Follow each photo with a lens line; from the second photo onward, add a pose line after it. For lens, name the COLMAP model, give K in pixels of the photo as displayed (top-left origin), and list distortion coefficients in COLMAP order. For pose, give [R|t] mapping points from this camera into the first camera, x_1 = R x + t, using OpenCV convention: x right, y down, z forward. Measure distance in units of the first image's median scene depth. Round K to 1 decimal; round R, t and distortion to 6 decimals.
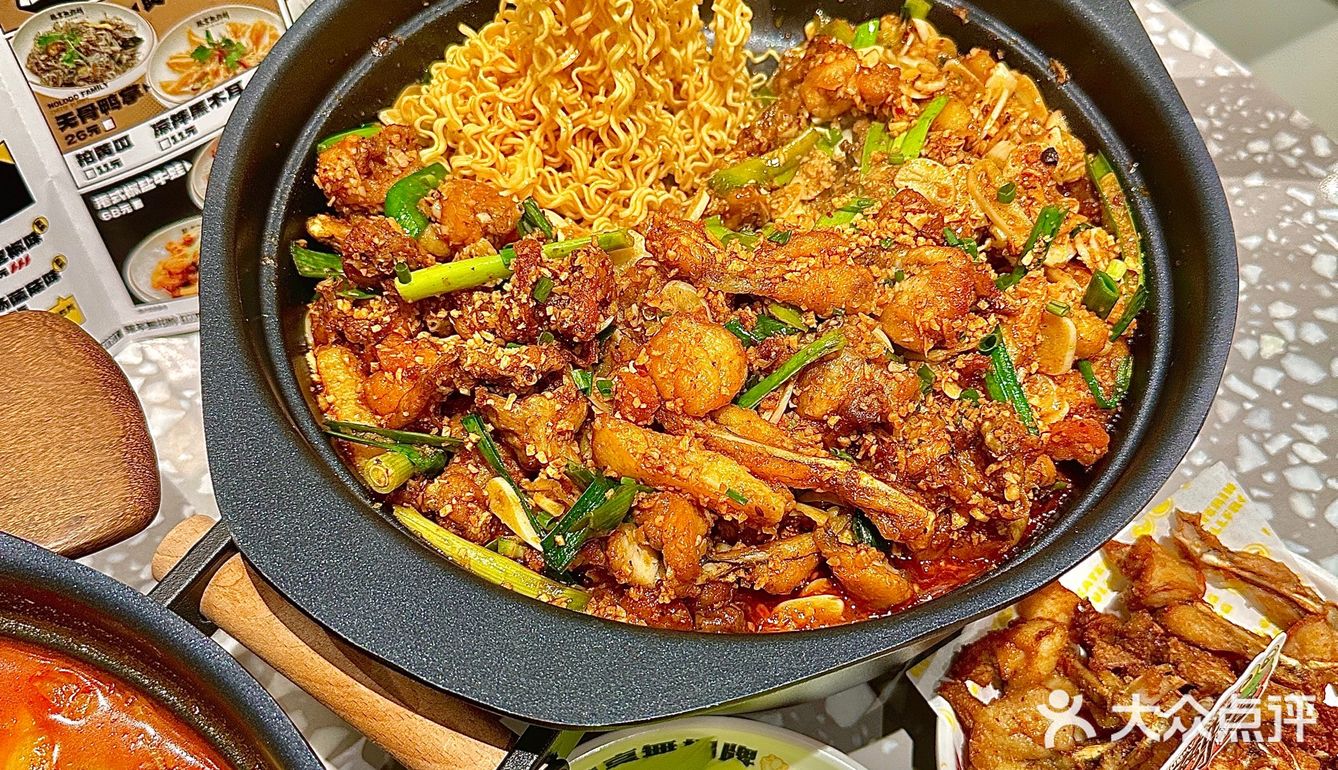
lens RADIAL K [[1291.6, 0, 669.0], [0, 1291.6, 385.0], [0, 0, 1]] dist [0.175777, -0.422261]
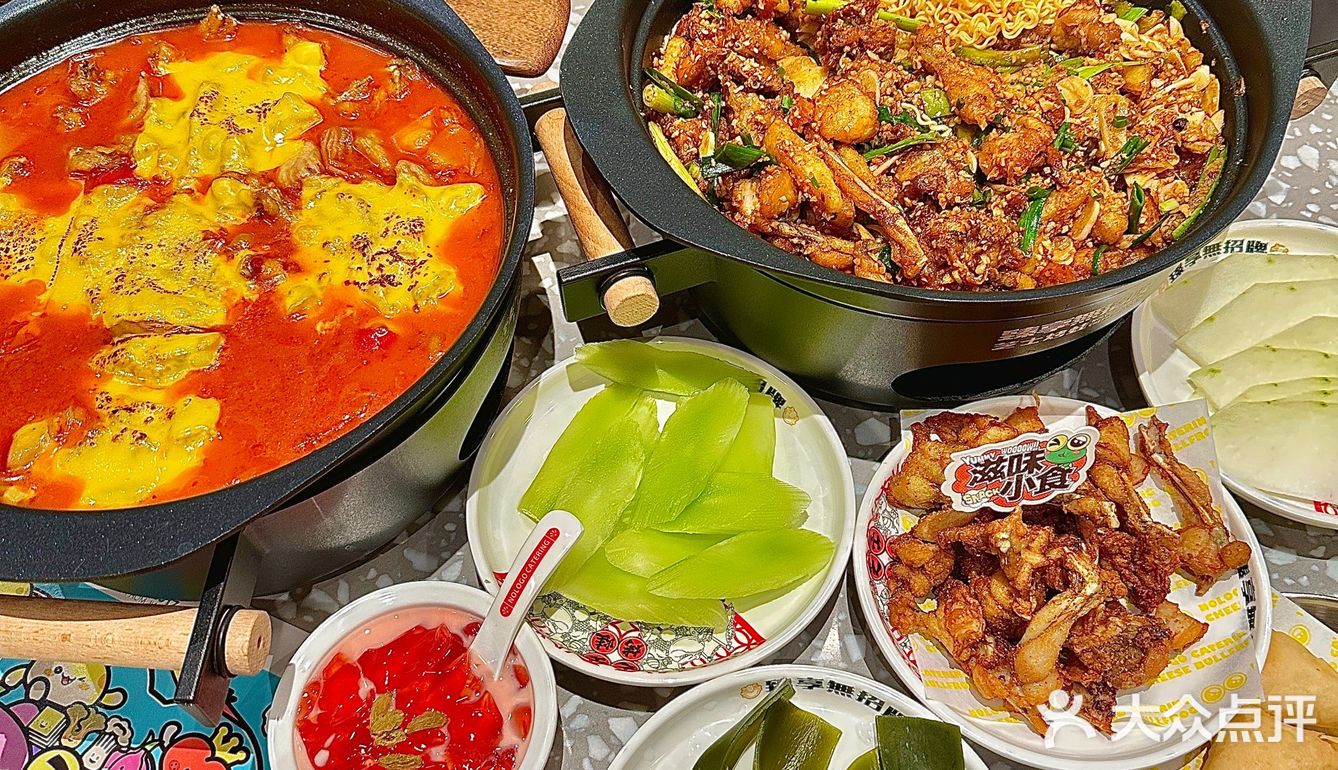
lens RADIAL K [[1287.7, 0, 669.0], [0, 1287.7, 385.0], [0, 0, 1]] dist [0.206022, -0.498162]
pose [[0.808139, 0.470923, -0.353755, 0.487813], [-0.476811, 0.875674, 0.076453, 0.220477], [0.345778, 0.106890, 0.932208, -0.447735]]
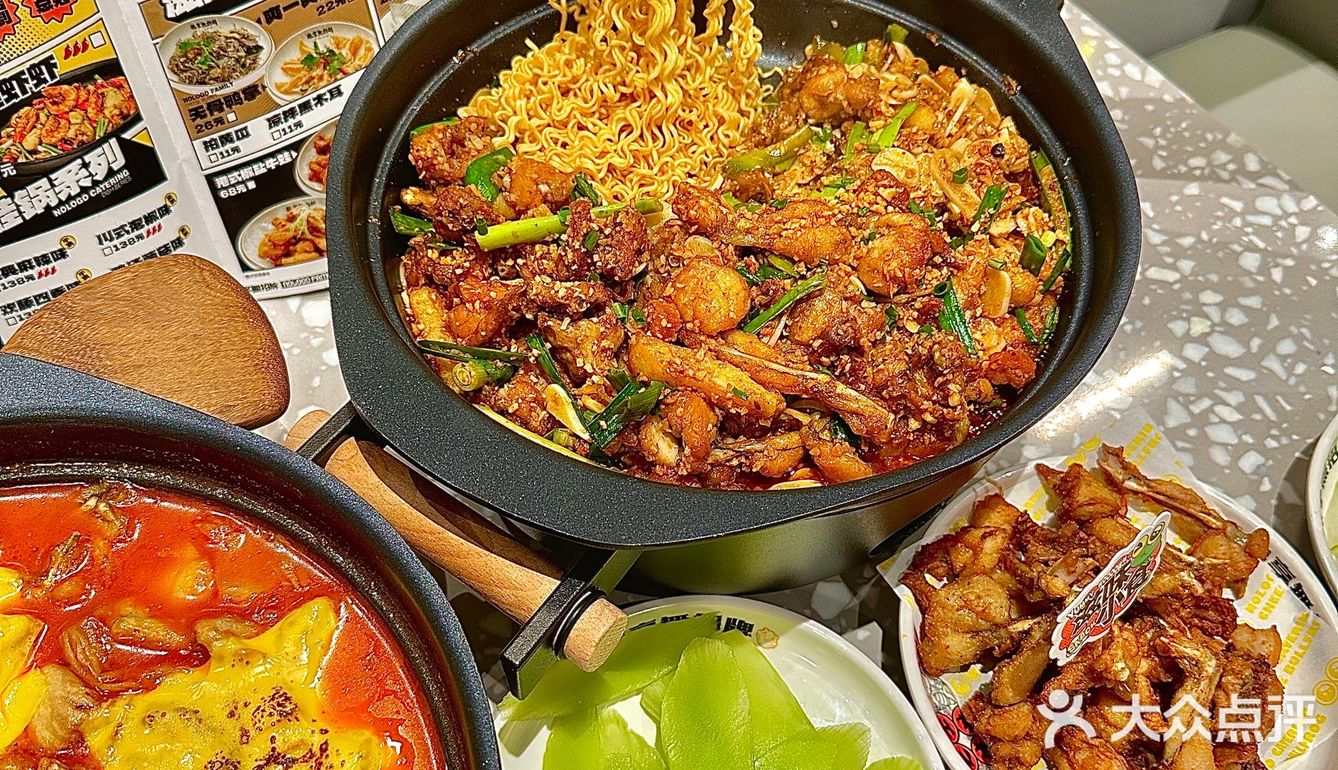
lens RADIAL K [[1287.7, 0, 669.0], [0, 1287.7, 385.0], [0, 0, 1]] dist [0.206022, -0.498162]
pose [[0.999751, 0.019880, -0.010167, -0.004810], [-0.020256, 0.999062, -0.038279, 0.105025], [0.009397, 0.038475, 0.999215, -0.240680]]
